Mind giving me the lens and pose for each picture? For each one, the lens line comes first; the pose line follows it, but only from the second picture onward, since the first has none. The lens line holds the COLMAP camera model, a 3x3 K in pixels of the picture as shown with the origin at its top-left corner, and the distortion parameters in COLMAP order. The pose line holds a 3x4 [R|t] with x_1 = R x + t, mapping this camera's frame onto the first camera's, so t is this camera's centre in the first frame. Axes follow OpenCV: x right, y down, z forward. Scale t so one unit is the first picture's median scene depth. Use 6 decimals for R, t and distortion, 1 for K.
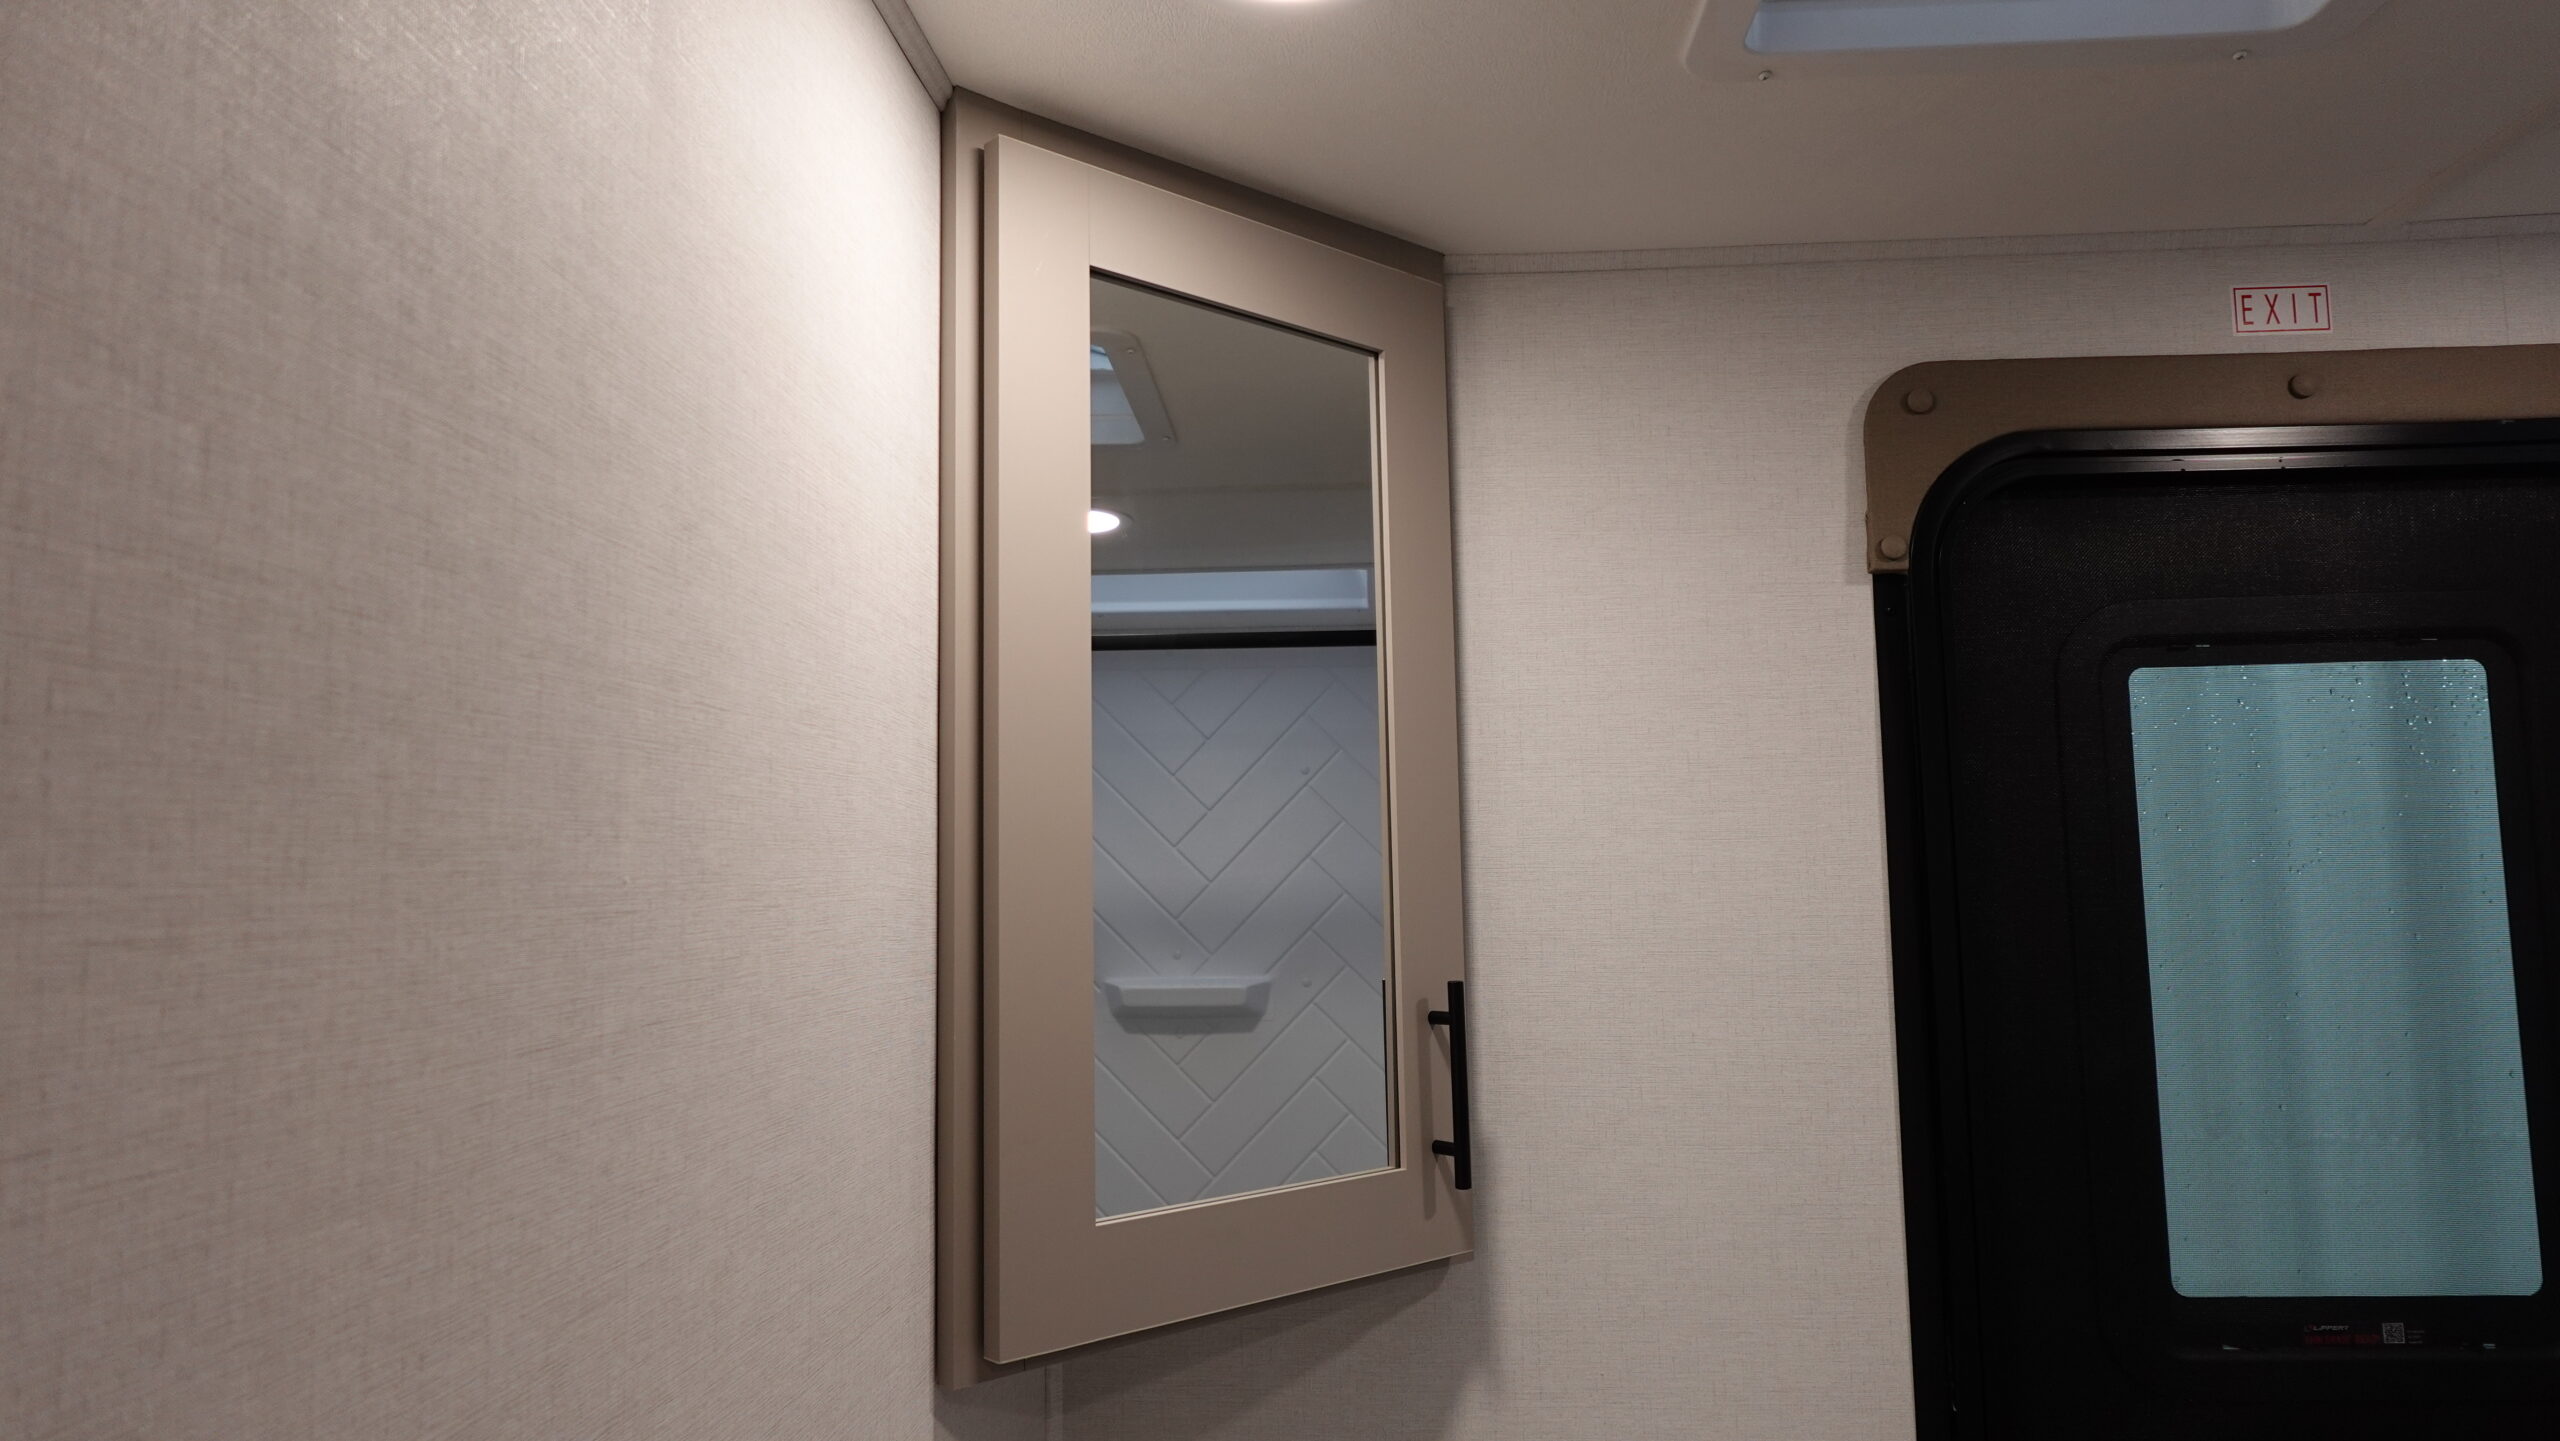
lens RADIAL K [[1591.9, 0, 1286.3], [0, 1591.9, 729.2], [0, 0, 1]] dist [-0.001980, 0.000742]
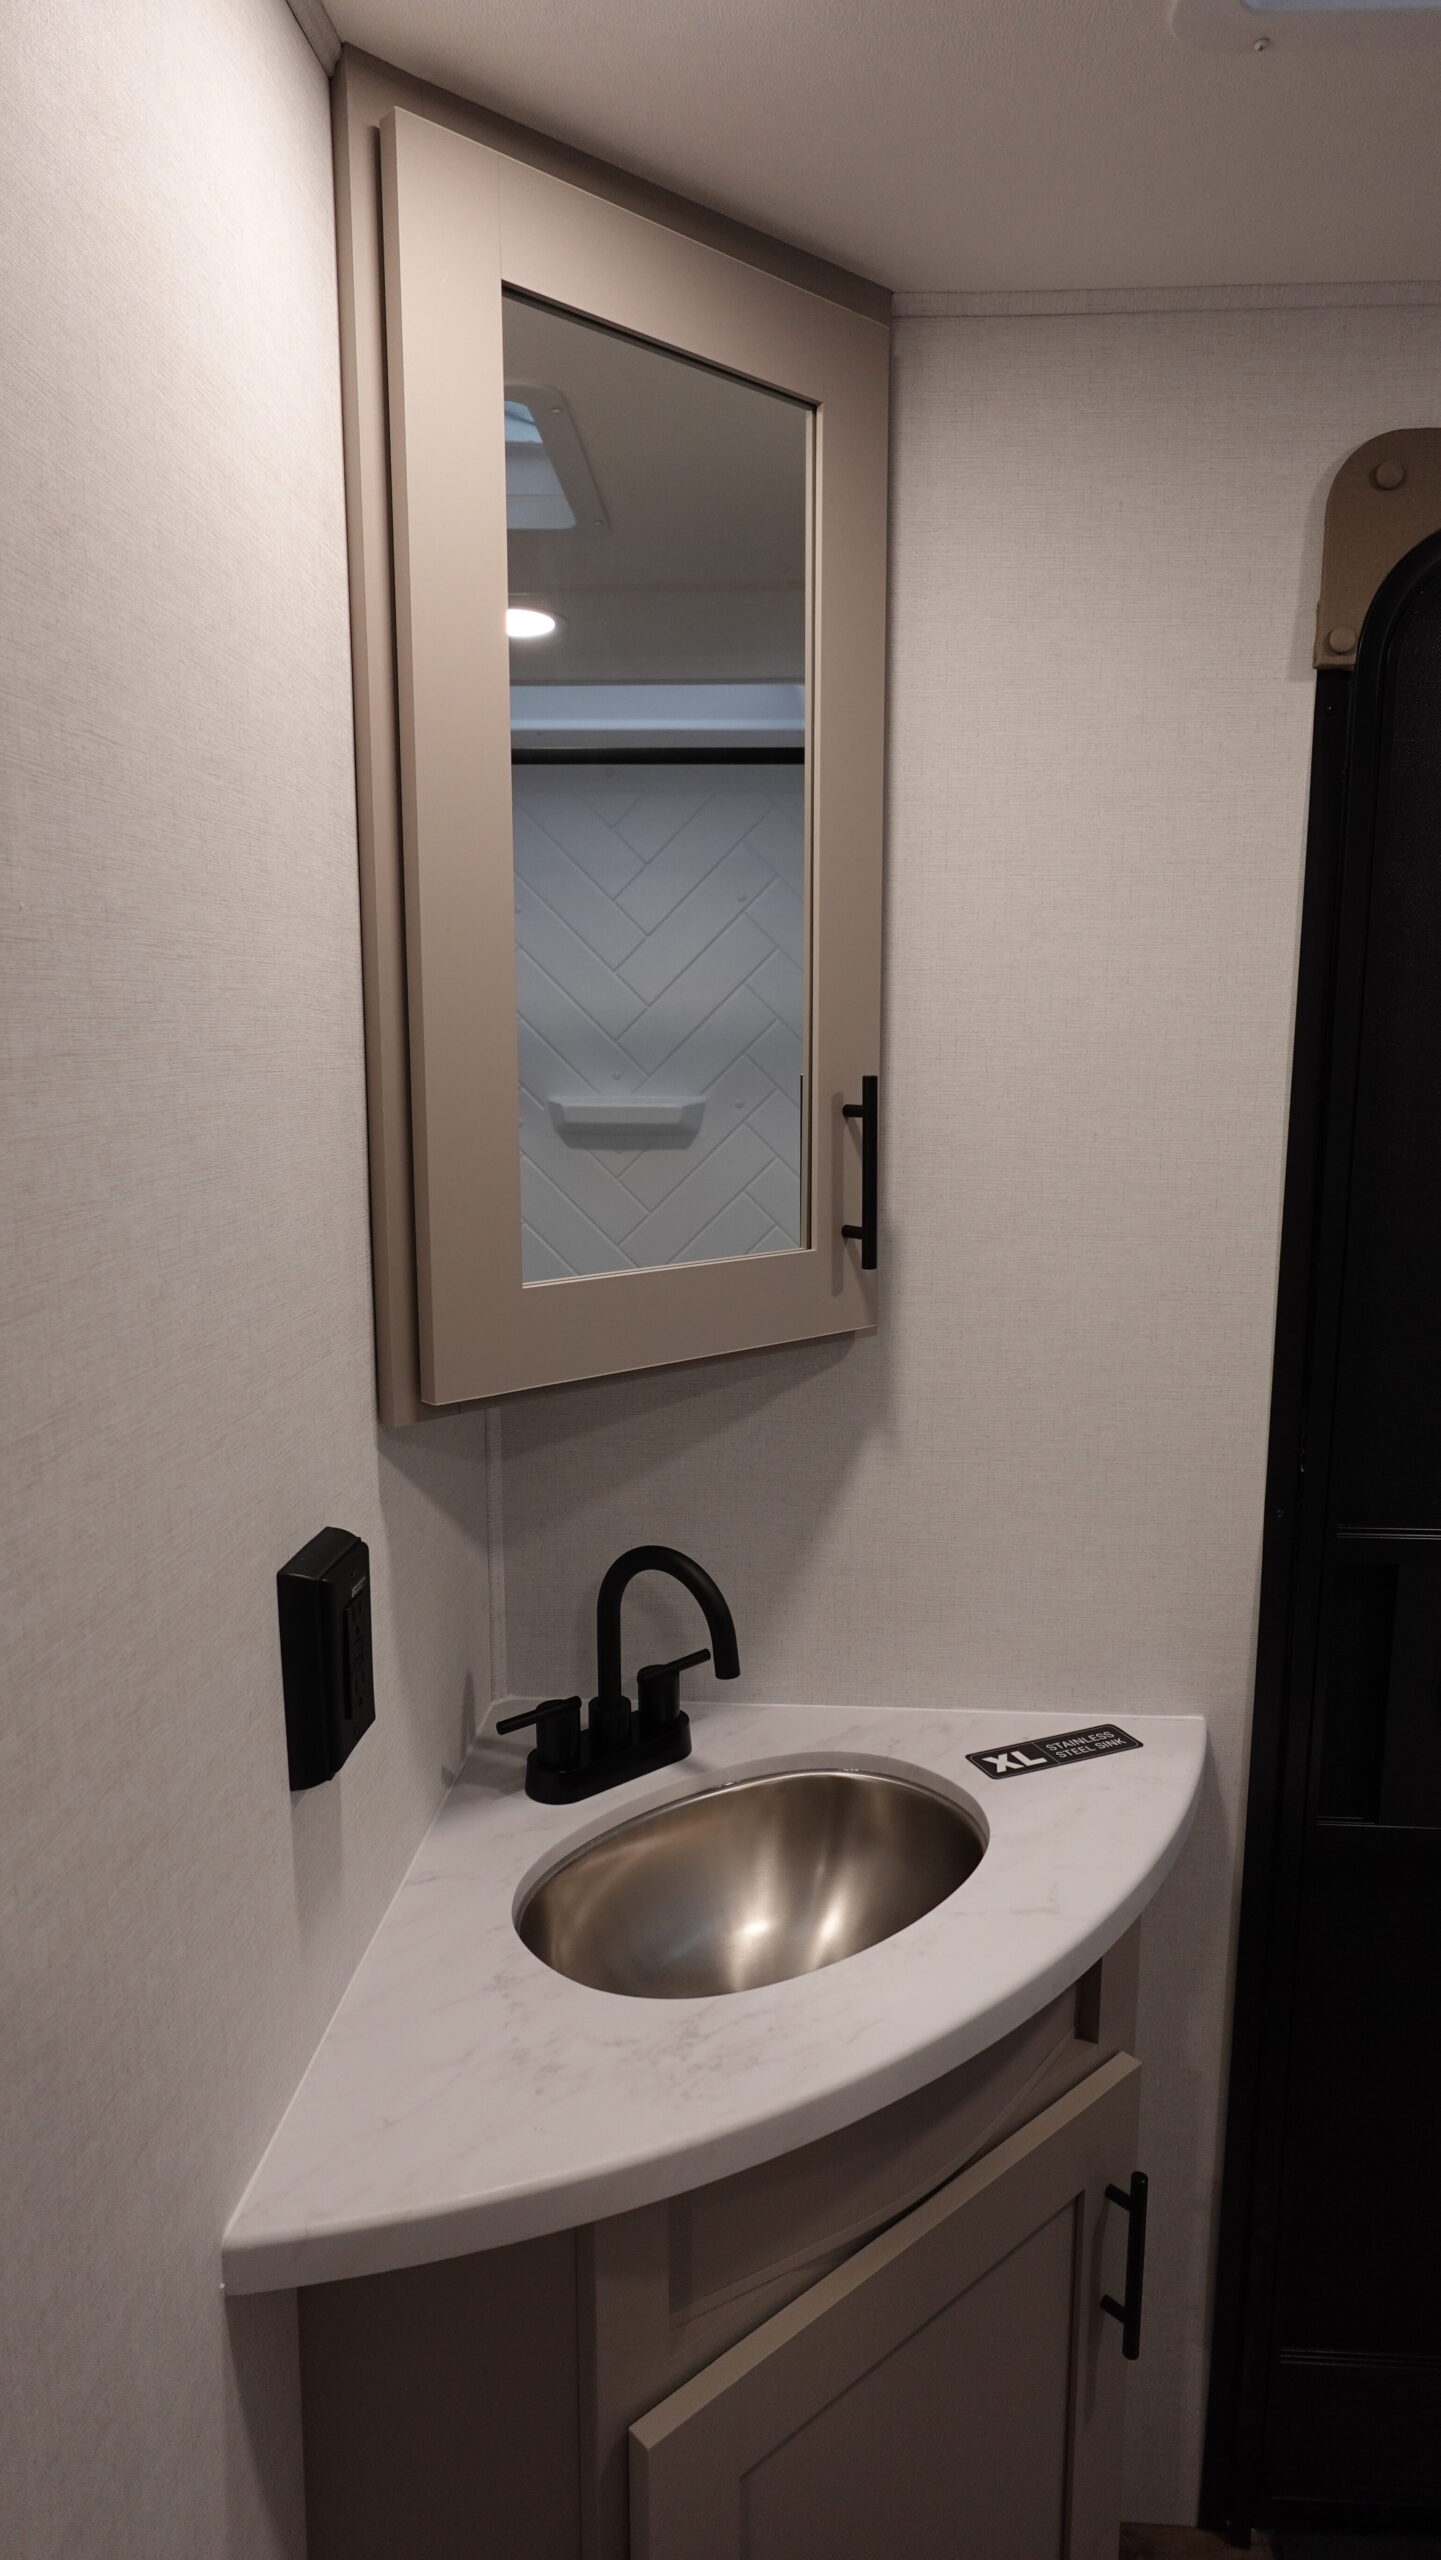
lens RADIAL K [[1501.6, 0, 727.5], [0, 1501.6, 1267.6], [0, 0, 1]] dist [0.000630, 0.004183]
pose [[0.999821, 0.018886, 0.000719, 0.014045], [-0.018464, 0.967992, 0.250299, 0.033786], [0.004031, -0.250268, 0.968168, 0.017439]]
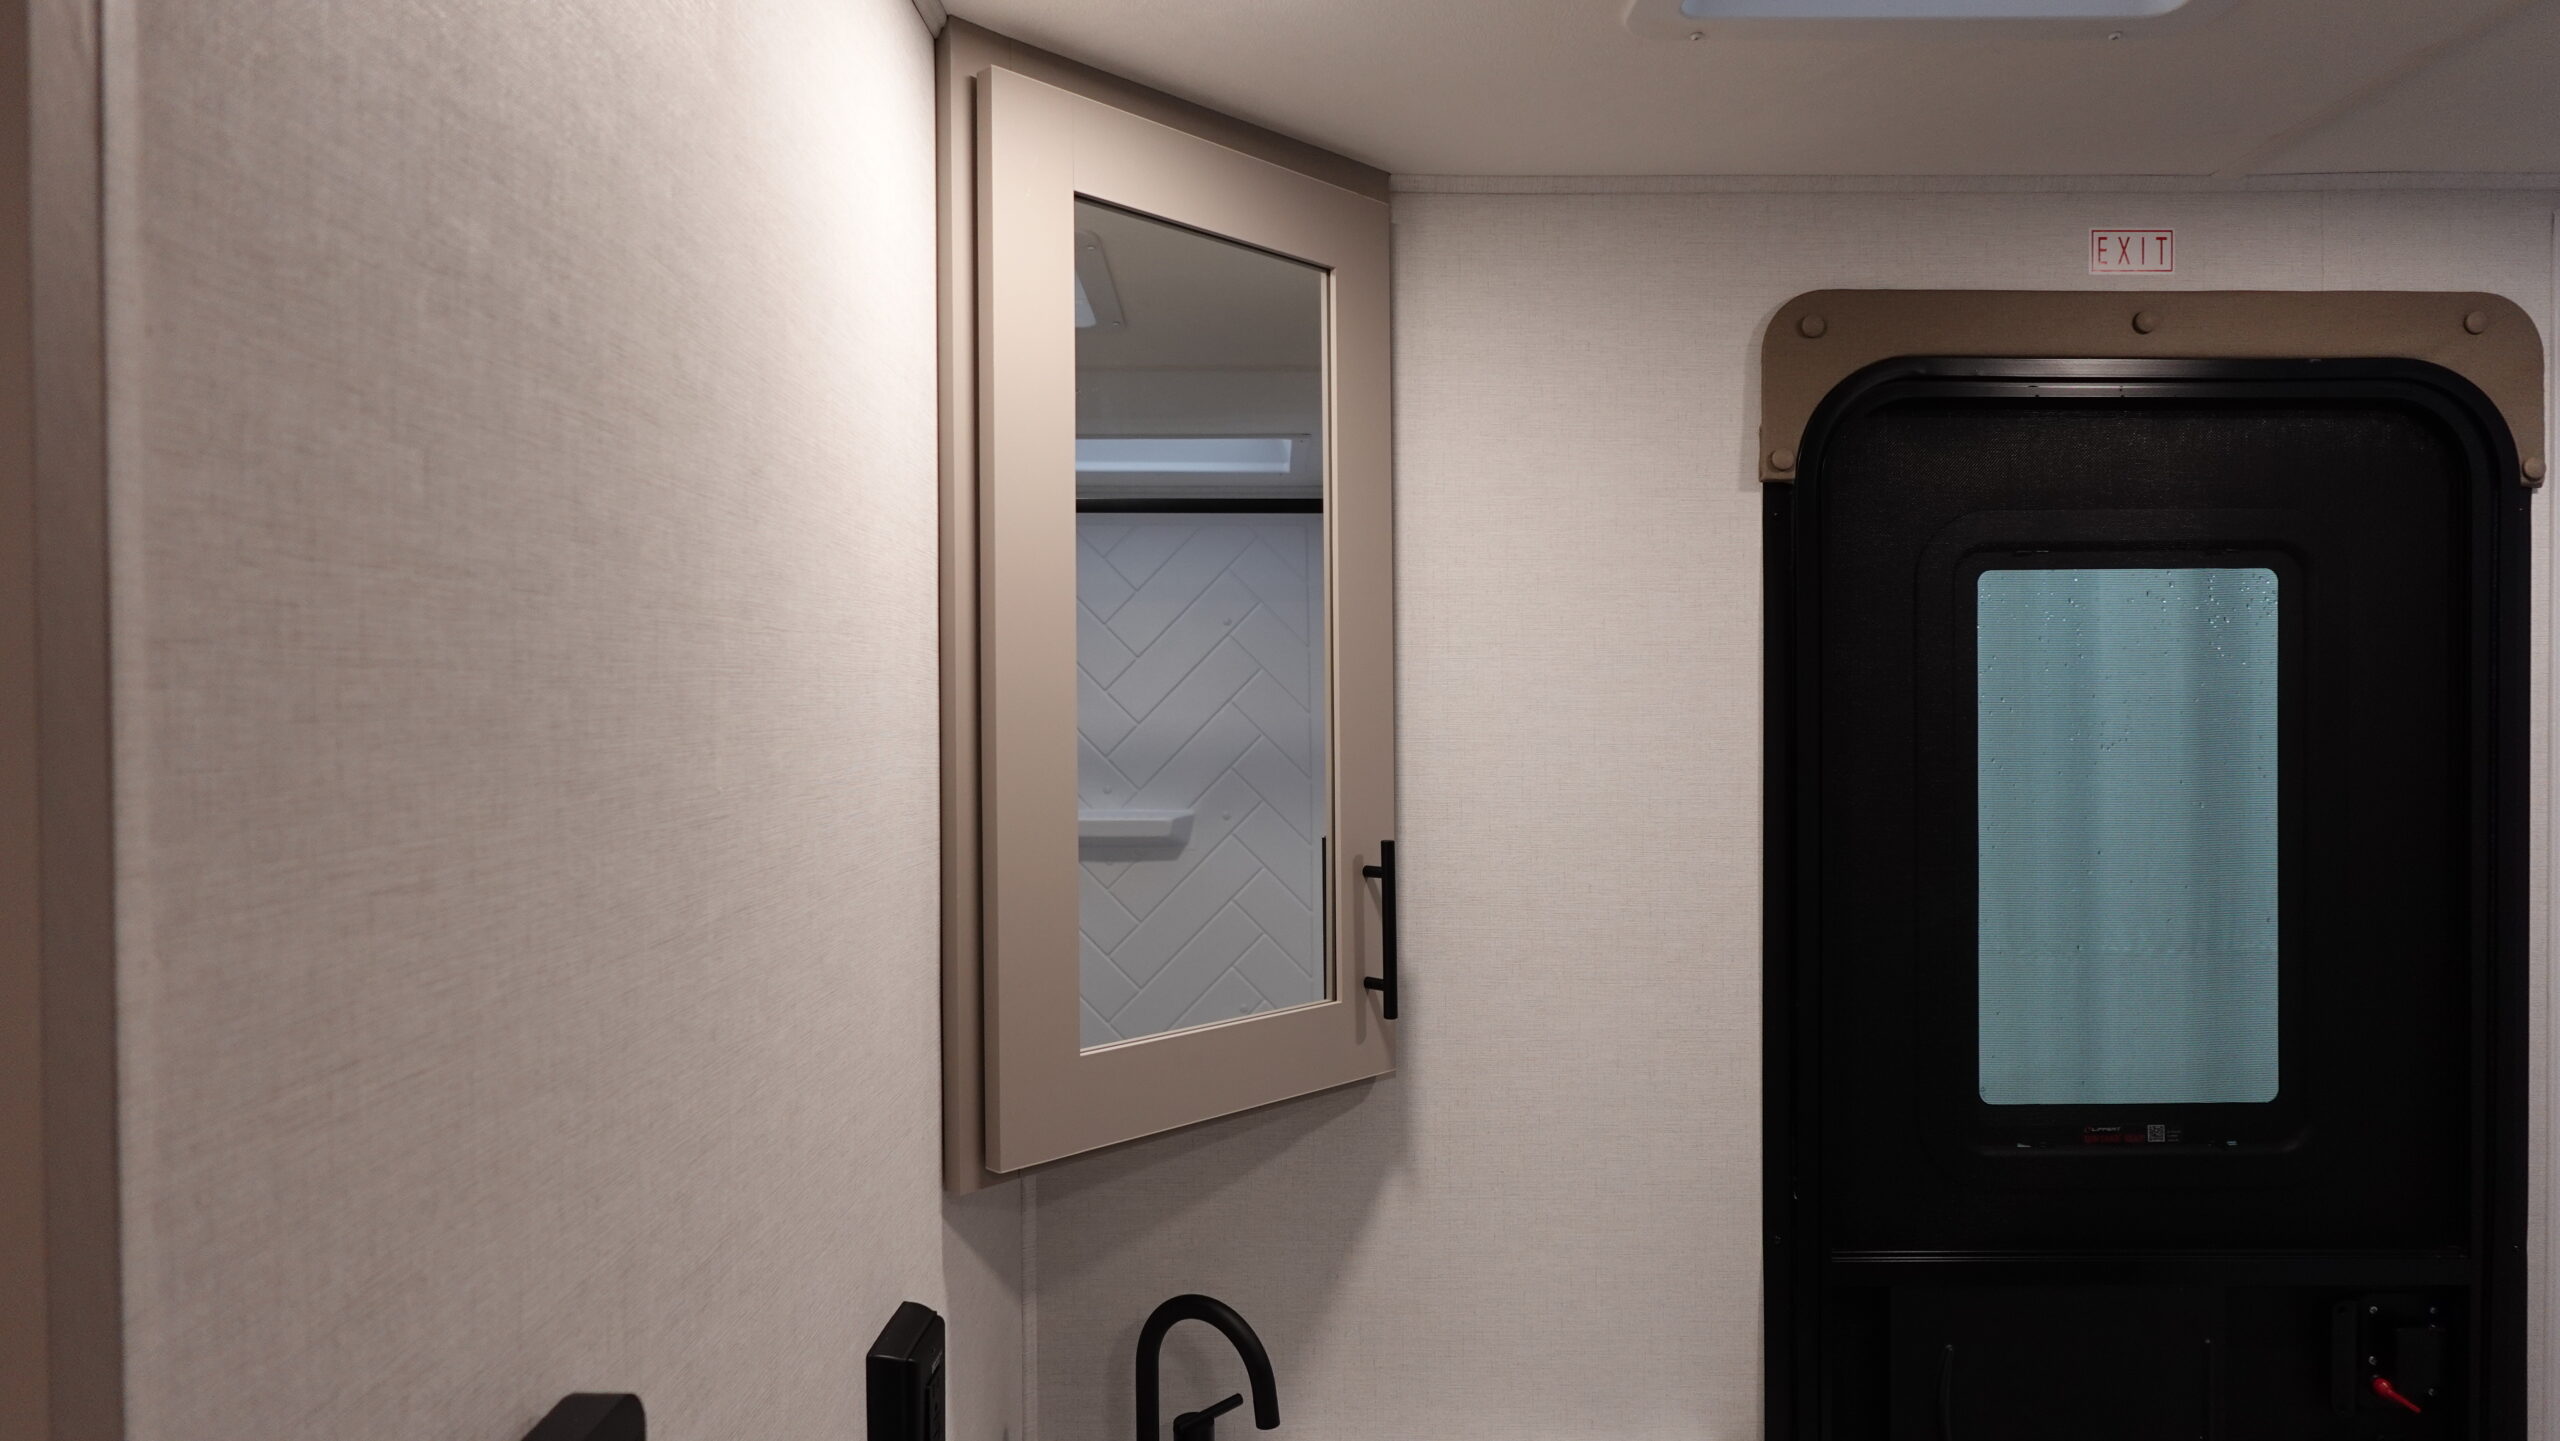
lens RADIAL K [[1504.0, 0, 1279.4], [0, 1504.0, 718.7], [0, 0, 1]] dist [-0.003243, 0.002596]
pose [[0.997967, 0.011299, 0.062729, -0.037486], [-0.017869, 0.994293, 0.105181, -0.037898], [-0.061183, -0.106088, 0.992473, -0.050215]]
